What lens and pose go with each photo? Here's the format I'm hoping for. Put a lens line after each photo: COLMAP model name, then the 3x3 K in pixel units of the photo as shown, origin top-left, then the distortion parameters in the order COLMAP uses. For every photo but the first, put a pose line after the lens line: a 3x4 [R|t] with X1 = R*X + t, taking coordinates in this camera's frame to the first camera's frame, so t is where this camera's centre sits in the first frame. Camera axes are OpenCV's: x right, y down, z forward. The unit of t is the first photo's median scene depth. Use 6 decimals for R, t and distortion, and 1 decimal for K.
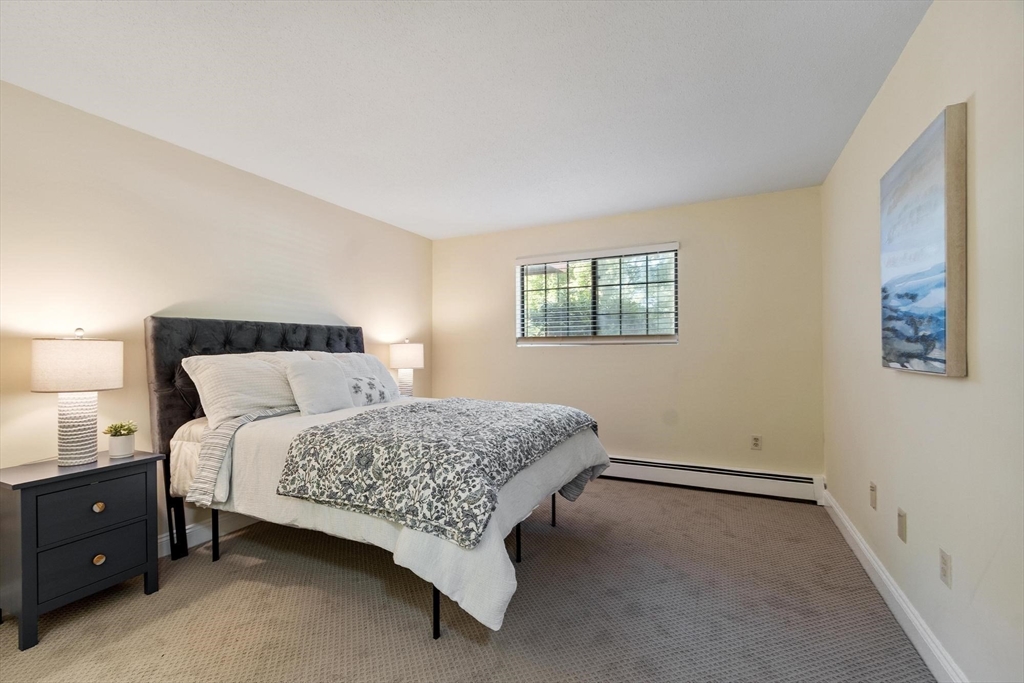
lens RADIAL K [[455.4, 0, 485.8], [0, 455.4, 350.1], [0, 0, 1]] dist [0.001818, 0.000563]
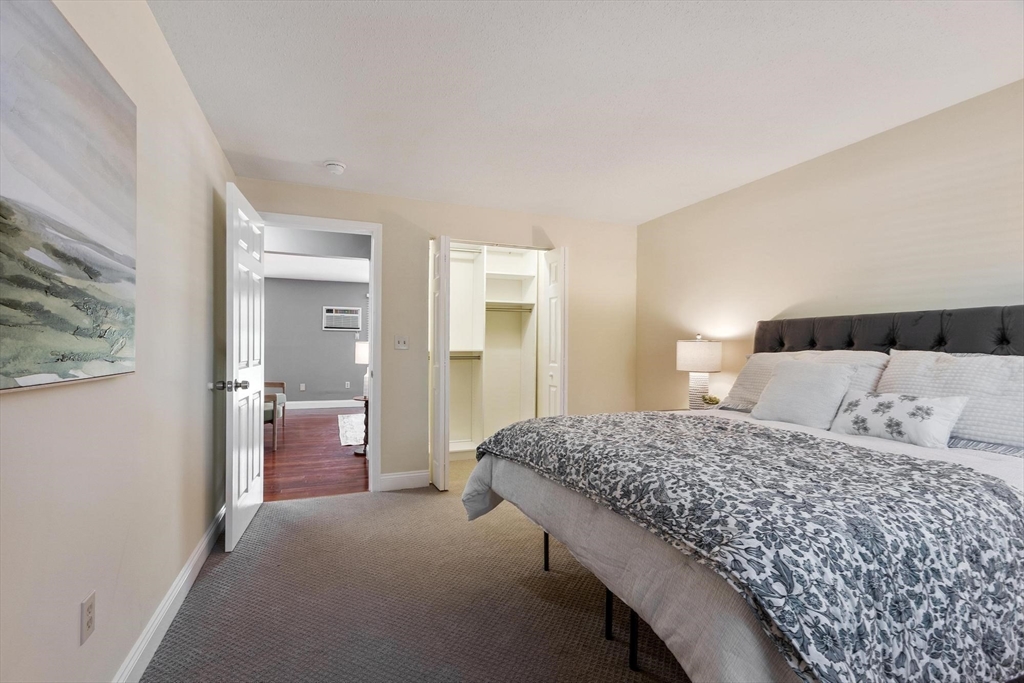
lens RADIAL K [[455.4, 0, 485.8], [0, 455.4, 350.1], [0, 0, 1]] dist [0.001818, 0.000563]
pose [[-0.672639, 0.007406, -0.739933, 0.730682], [-0.004420, 0.999892, 0.014026, -0.006861], [0.739957, 0.012705, -0.672534, 1.336876]]
